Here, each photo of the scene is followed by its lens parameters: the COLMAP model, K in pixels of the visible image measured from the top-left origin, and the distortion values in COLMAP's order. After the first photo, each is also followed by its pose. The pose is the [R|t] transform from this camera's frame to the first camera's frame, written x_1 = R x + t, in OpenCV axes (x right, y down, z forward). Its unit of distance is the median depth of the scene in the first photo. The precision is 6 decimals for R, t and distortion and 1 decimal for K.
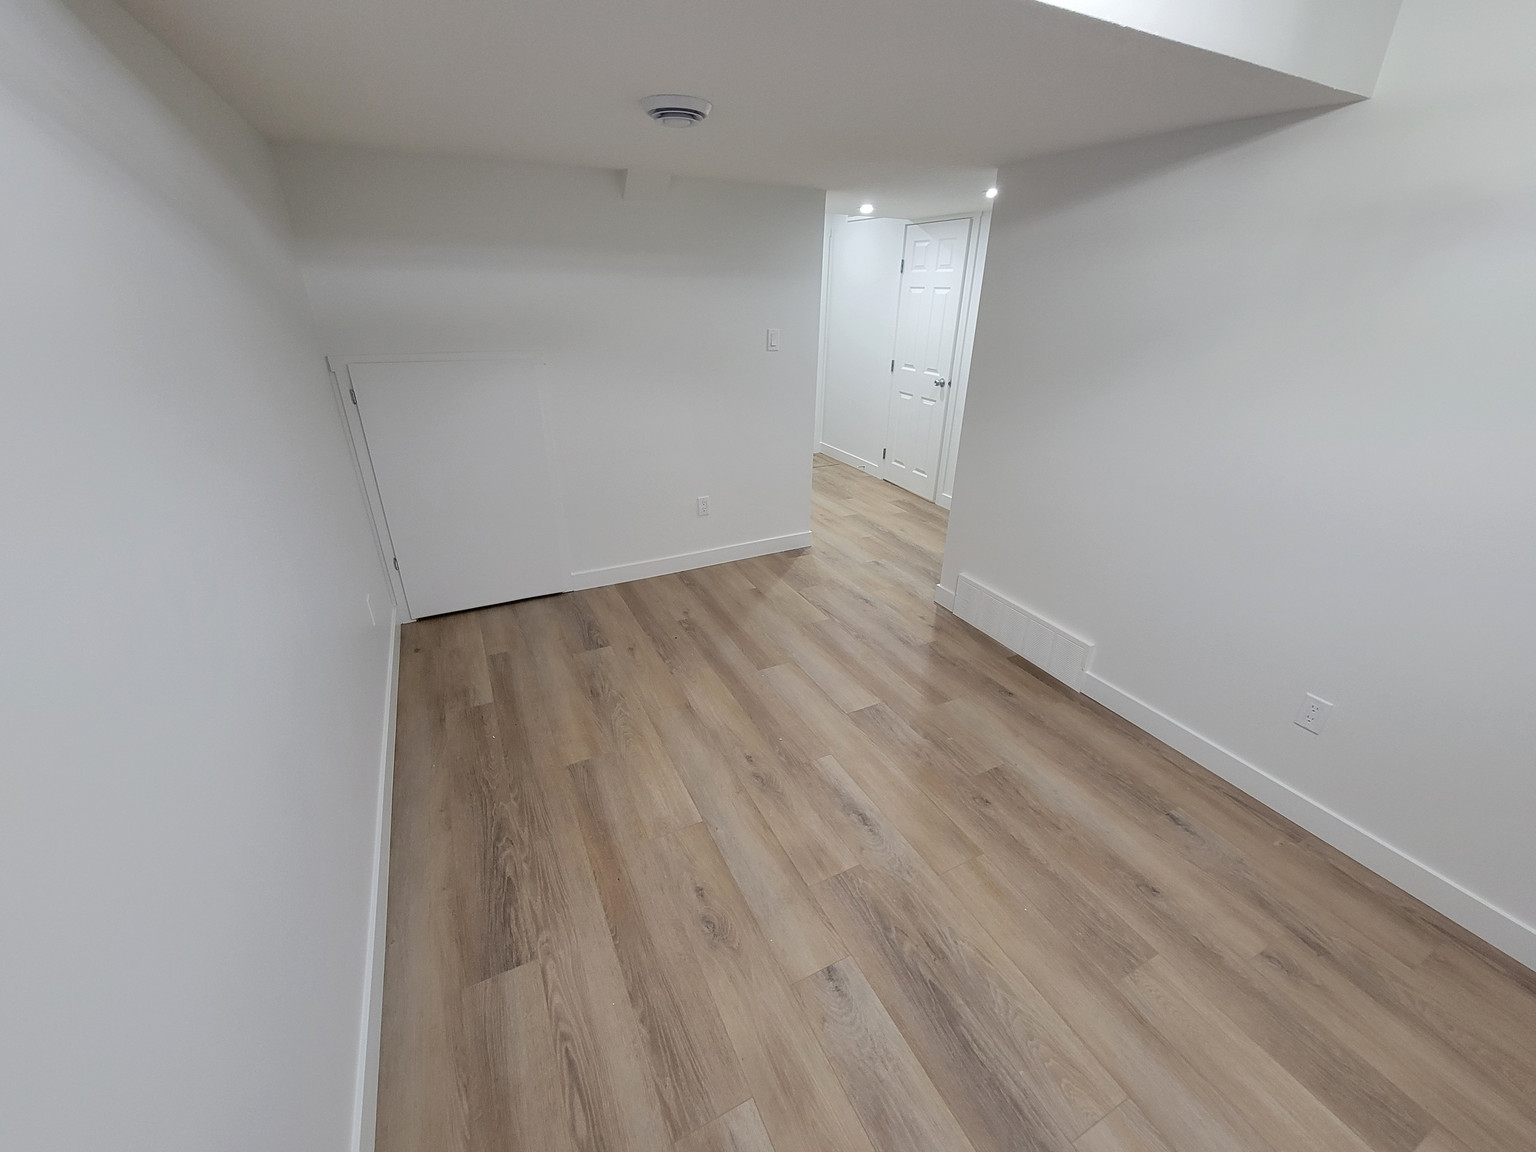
lens RADIAL K [[626.0, 0, 770.8], [0, 626.0, 577.0], [0, 0, 1]] dist [0.000757, -0.000365]
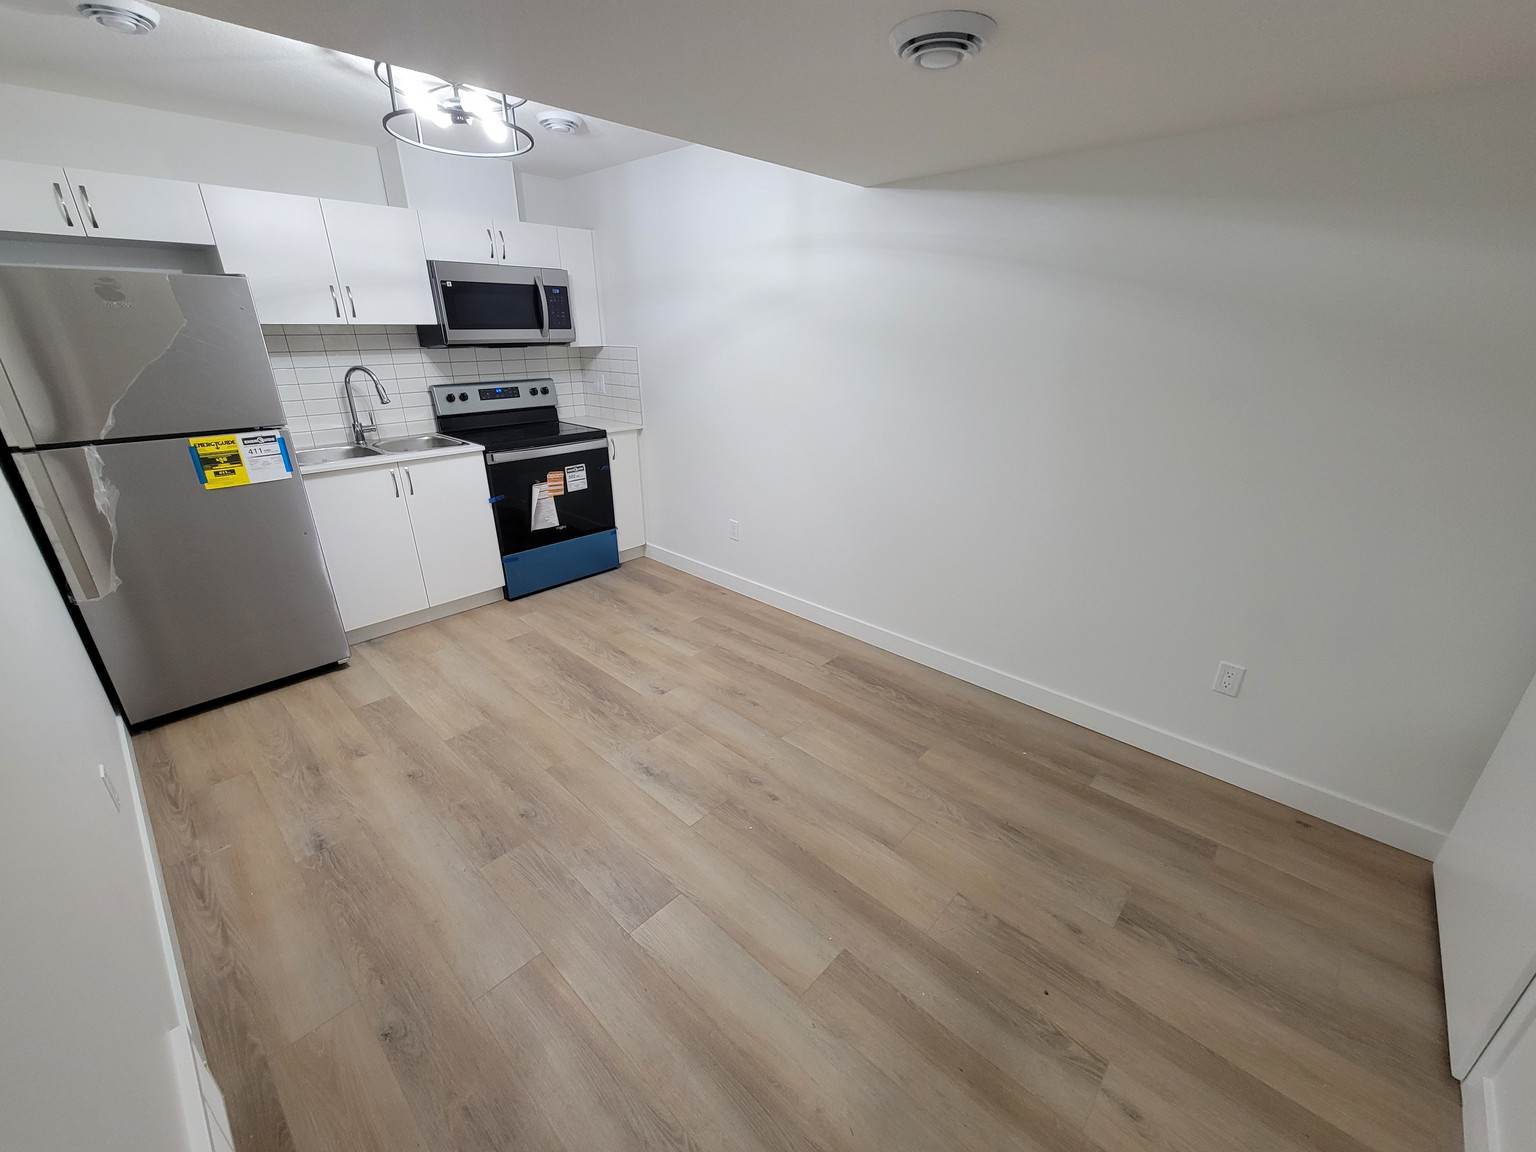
lens RADIAL K [[626.0, 0, 770.8], [0, 626.0, 577.0], [0, 0, 1]] dist [0.000757, -0.000365]
pose [[-0.937045, 0.116692, -0.329135, 0.292821], [-0.161274, 0.691373, 0.704268, -0.728478], [0.309737, 0.713012, -0.629028, 1.648906]]
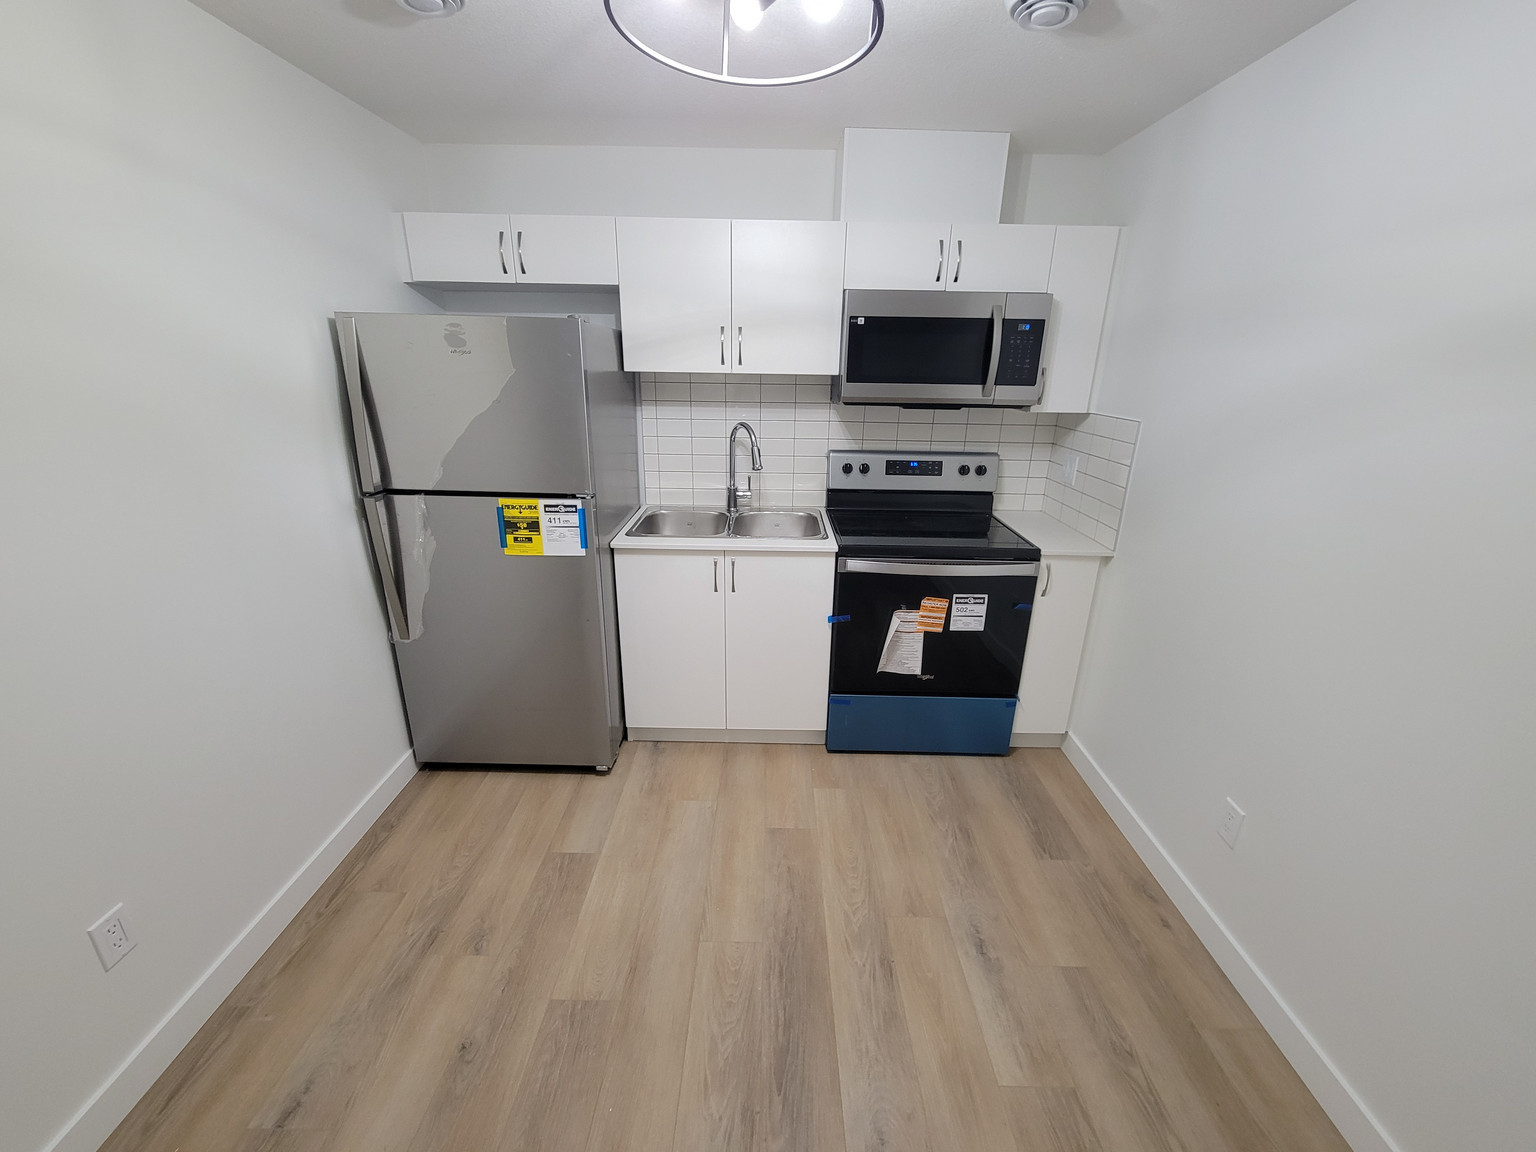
lens RADIAL K [[626.0, 0, 770.8], [0, 626.0, 577.0], [0, 0, 1]] dist [0.000757, -0.000365]
pose [[-0.890195, -0.176937, 0.419816, 0.015776], [0.168226, 0.728710, 0.663839, -0.411141], [-0.423382, 0.661570, -0.618929, 0.889826]]
